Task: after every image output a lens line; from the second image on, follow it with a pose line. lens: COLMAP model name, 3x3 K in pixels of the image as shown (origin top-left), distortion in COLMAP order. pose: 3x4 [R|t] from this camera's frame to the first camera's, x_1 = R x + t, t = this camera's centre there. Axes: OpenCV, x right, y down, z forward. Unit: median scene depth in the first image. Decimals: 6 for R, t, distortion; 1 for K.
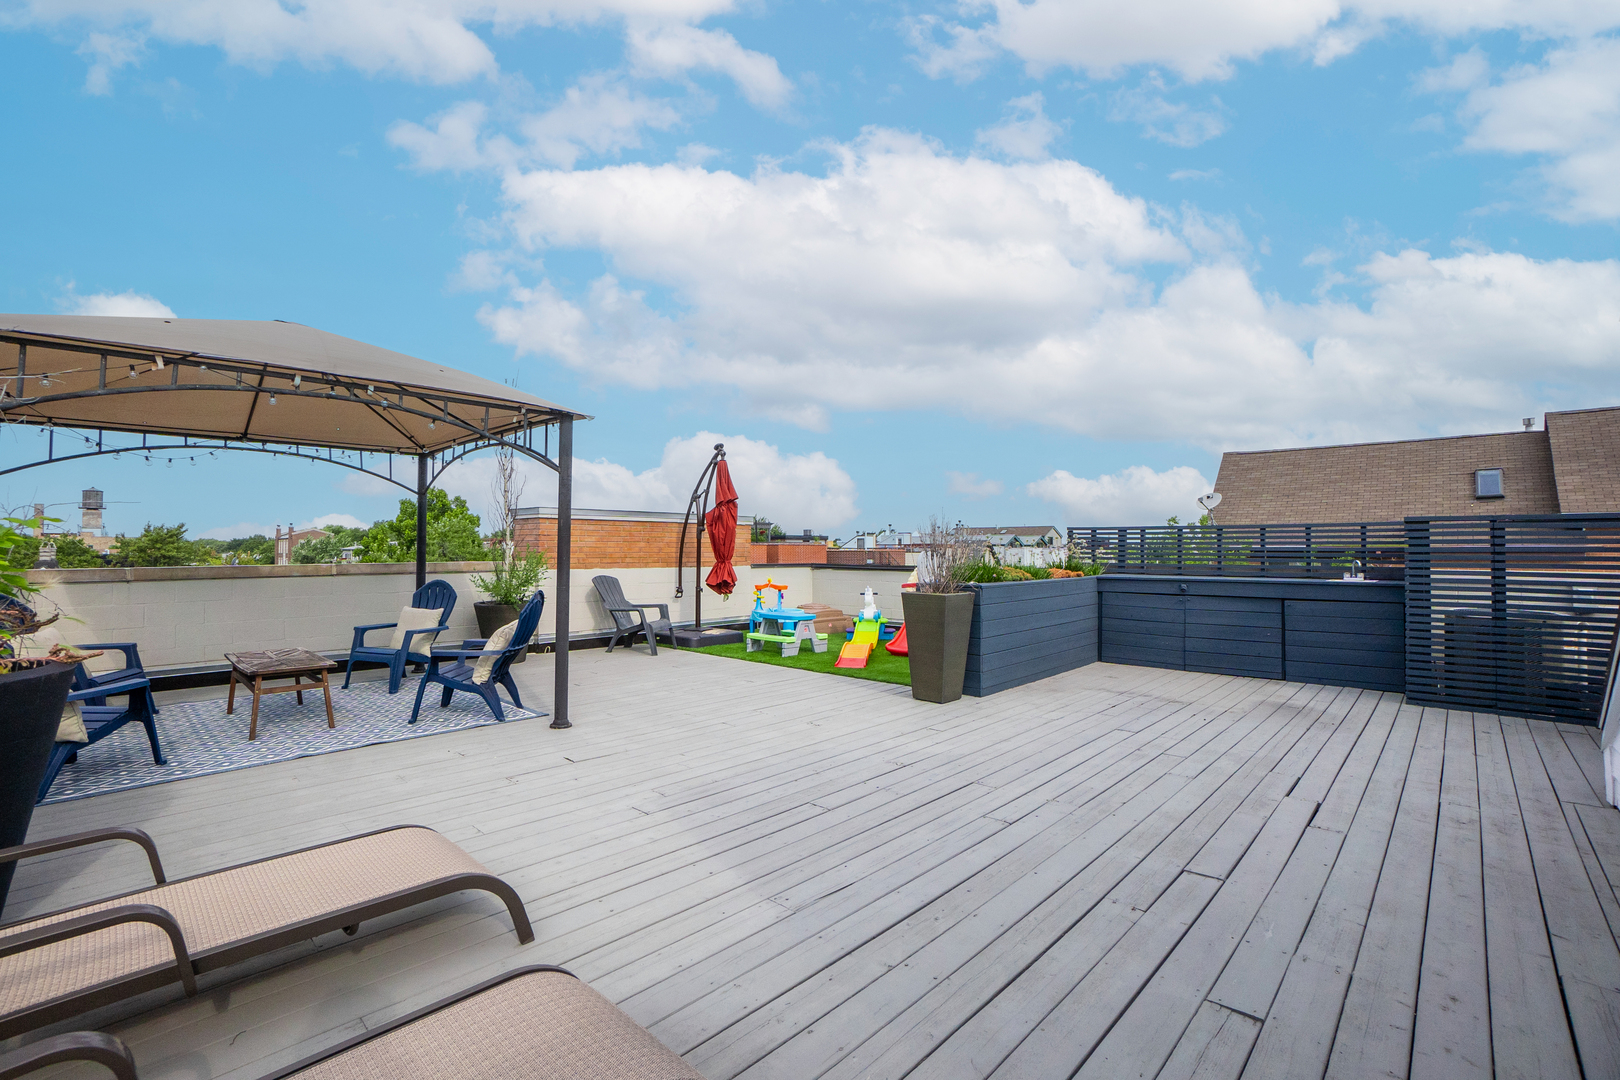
lens RADIAL K [[698.4, 0, 783.2], [0, 698.4, 555.6], [0, 0, 1]] dist [-0.026216, 0.000594]
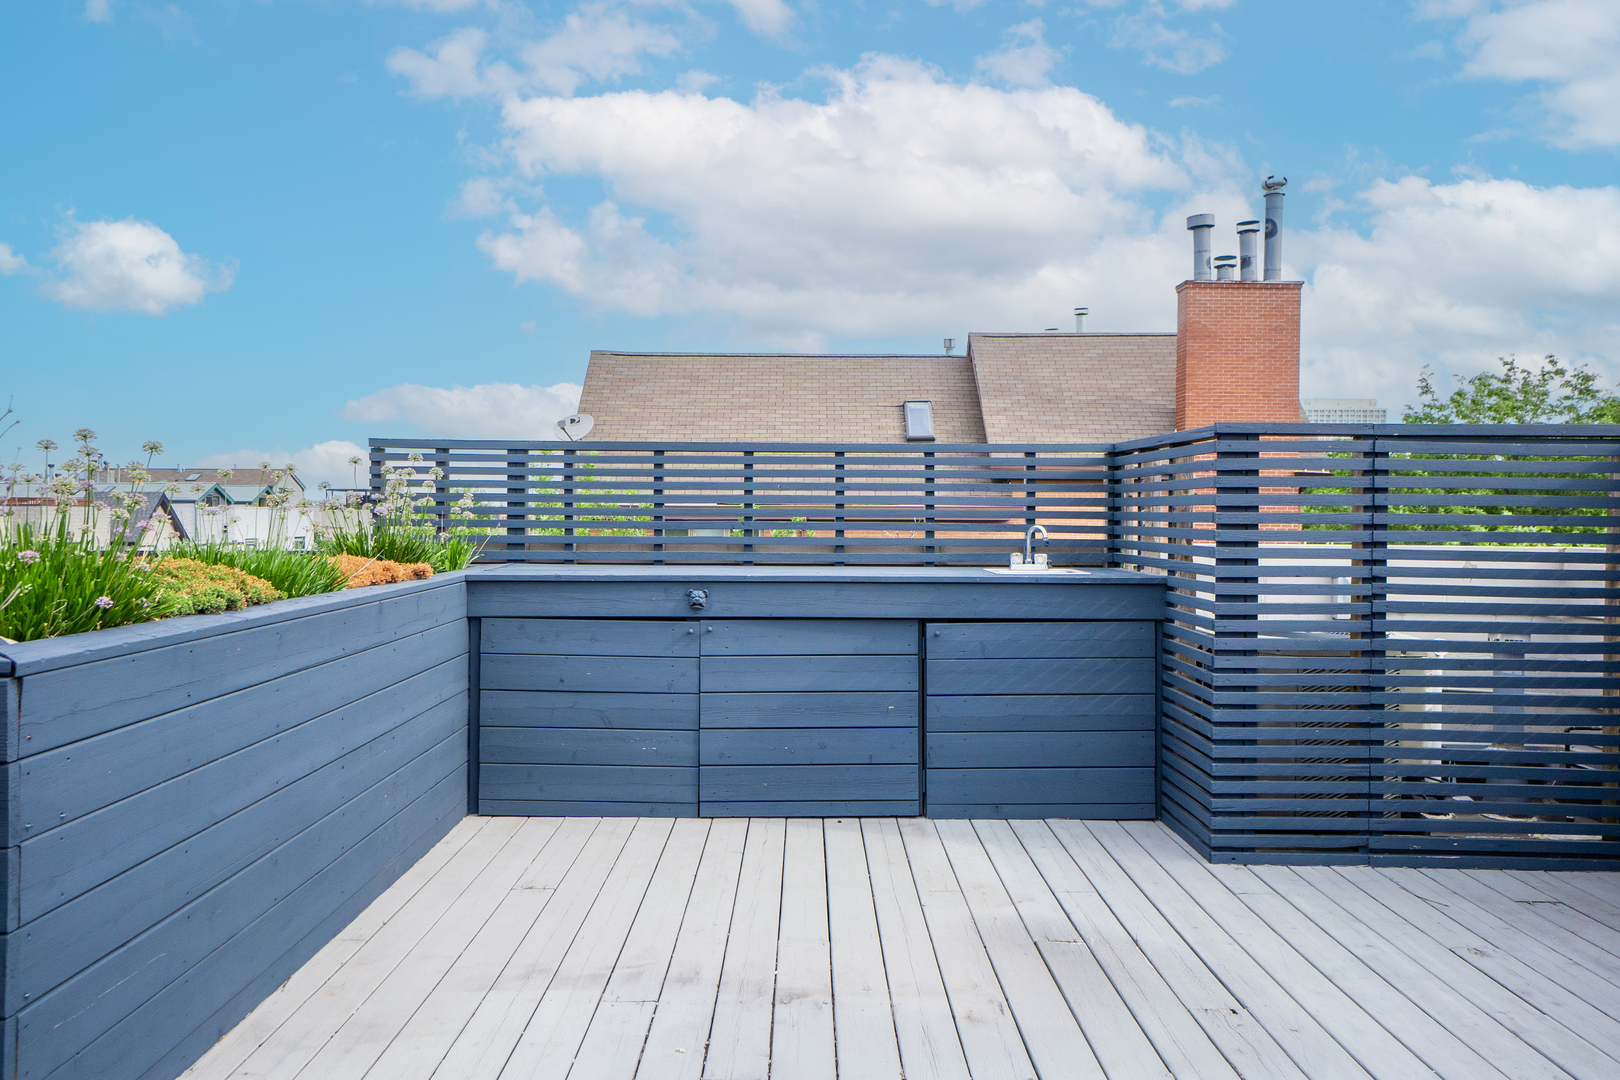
lens RADIAL K [[1128.7, 0, 815.7], [0, 1128.7, 538.0], [0, 0, 1]] dist [0.040063, -0.001174]
pose [[0.693286, -0.012278, 0.720558, 0.164467], [0.001030, 0.999871, 0.016047, 0.002485], [-0.720662, -0.010383, 0.693209, 0.483898]]
